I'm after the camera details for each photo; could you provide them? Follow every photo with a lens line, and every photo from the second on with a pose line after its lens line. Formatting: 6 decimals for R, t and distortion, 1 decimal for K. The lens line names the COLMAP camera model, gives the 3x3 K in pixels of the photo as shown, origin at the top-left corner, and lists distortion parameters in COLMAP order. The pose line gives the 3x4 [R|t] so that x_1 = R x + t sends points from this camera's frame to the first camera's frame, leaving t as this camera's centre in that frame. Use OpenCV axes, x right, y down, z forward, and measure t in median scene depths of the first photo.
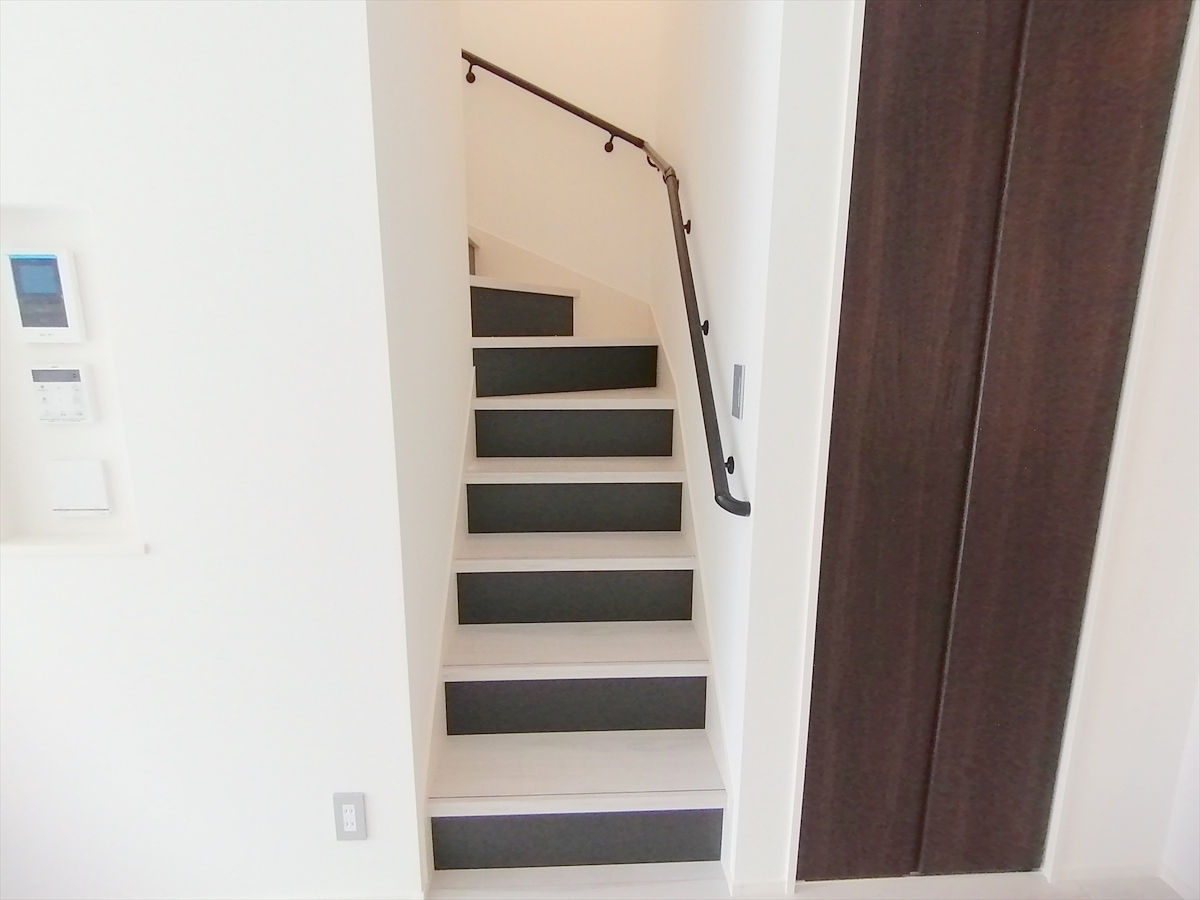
lens RADIAL K [[594.2, 0, 600.0], [0, 594.2, 450.0], [0, 0, 1]] dist [0.031912, -0.034517]
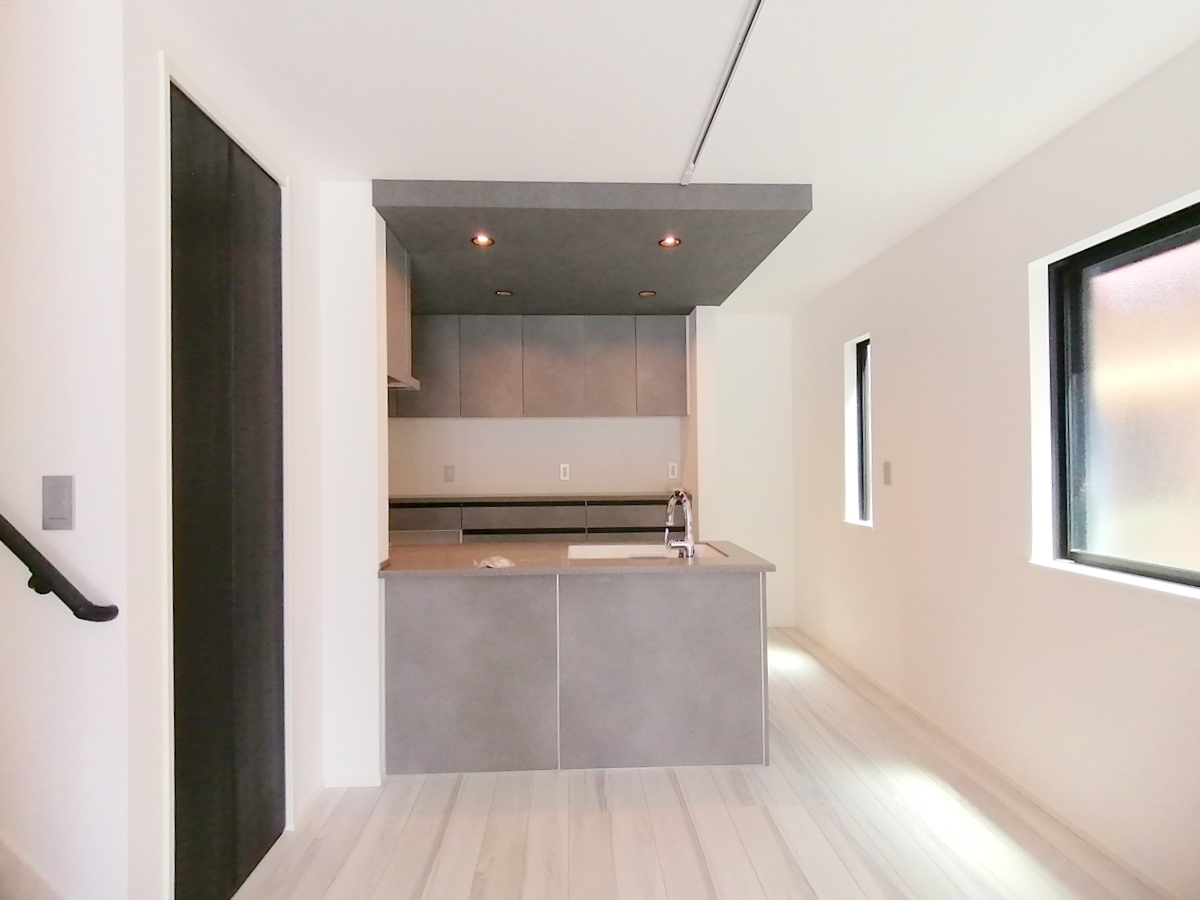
lens RADIAL K [[602.9, 0, 593.9], [0, 602.9, 456.5], [0, 0, 1]] dist [0.038397, -0.035857]
pose [[-0.001809, 0.000273, 0.999998, -0.800896], [0.198501, 0.980101, 0.000092, 0.002859], [-0.980099, 0.198500, -0.001827, 0.147406]]
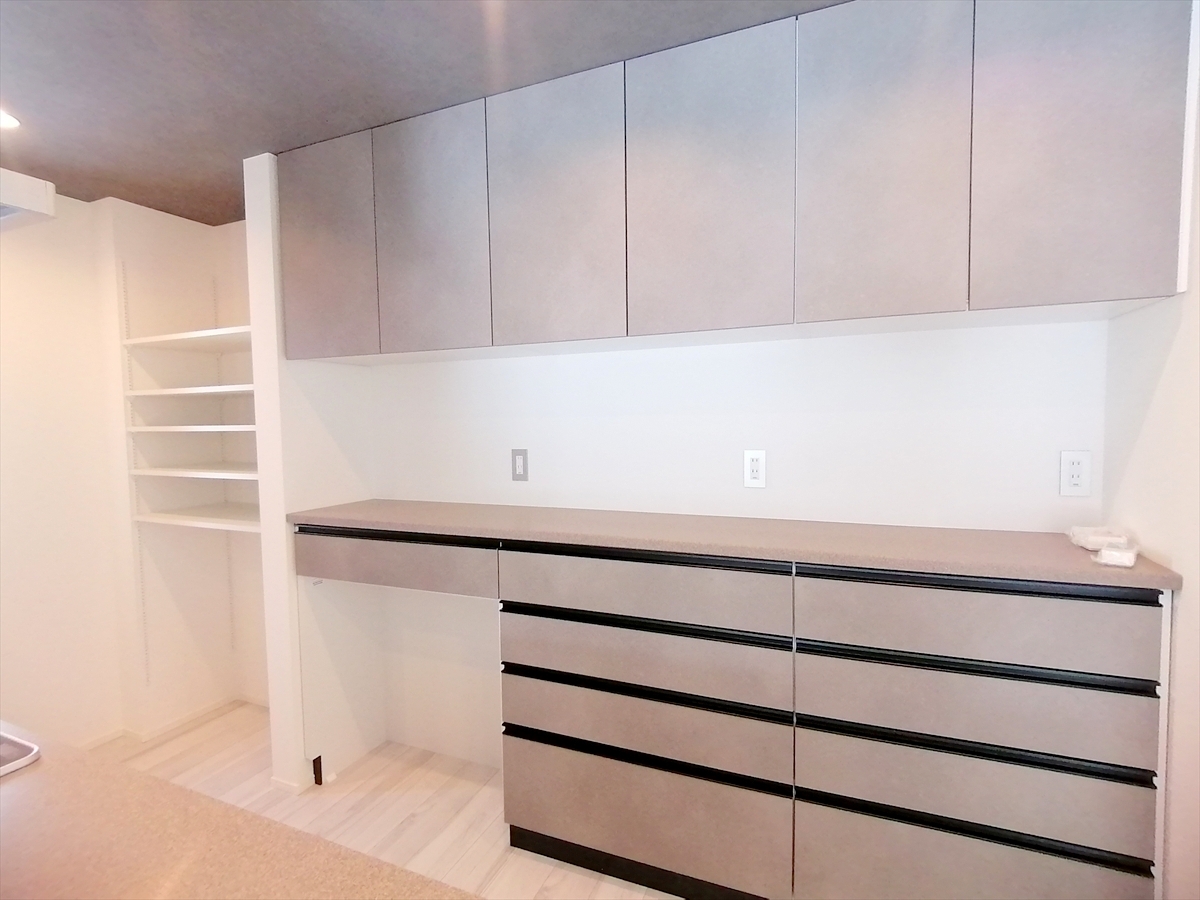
lens RADIAL K [[574.7, 0, 600.6], [0, 574.7, 446.6], [0, 0, 1]] dist [0.001295, 0.000041]
pose [[0.421339, -0.059453, 0.904952, 1.415967], [0.191959, 0.981086, -0.024920, -0.033774], [-0.886355, 0.184214, 0.424783, 0.047016]]
